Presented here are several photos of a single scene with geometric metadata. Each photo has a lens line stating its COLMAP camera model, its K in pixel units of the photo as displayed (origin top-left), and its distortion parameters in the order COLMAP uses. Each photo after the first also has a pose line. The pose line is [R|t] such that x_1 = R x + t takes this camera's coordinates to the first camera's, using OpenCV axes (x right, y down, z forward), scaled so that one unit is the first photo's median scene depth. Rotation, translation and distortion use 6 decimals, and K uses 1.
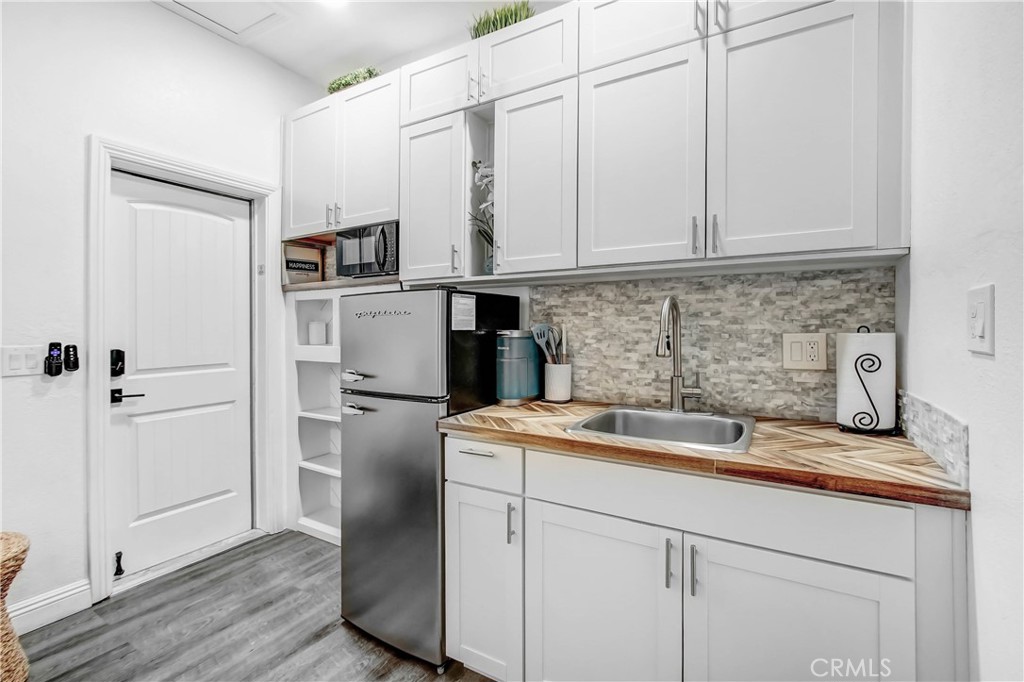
lens RADIAL K [[466.0, 0, 515.3], [0, 466.0, 329.2], [0, 0, 1]] dist [-0.022123, 0.000385]
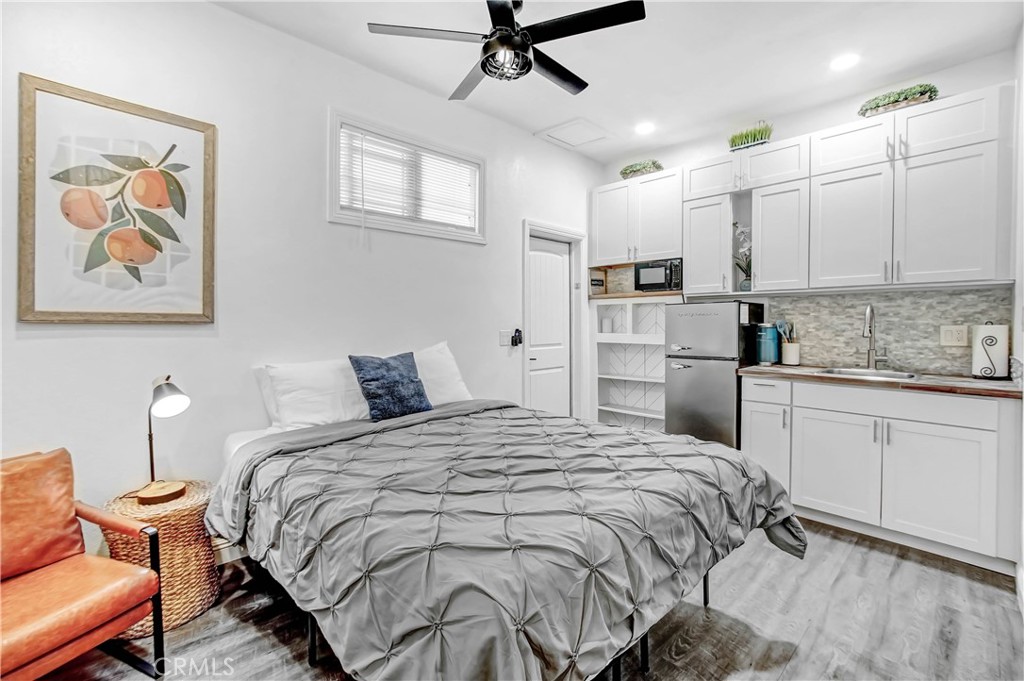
lens RADIAL K [[494.9, 0, 513.6], [0, 494.9, 330.5], [0, 0, 1]] dist [-0.028360, -0.000027]
pose [[0.974652, 0.007026, -0.223616, -0.546969], [-0.005032, 0.999942, 0.009487, 0.017213], [0.223670, -0.008121, 0.974631, -1.071457]]
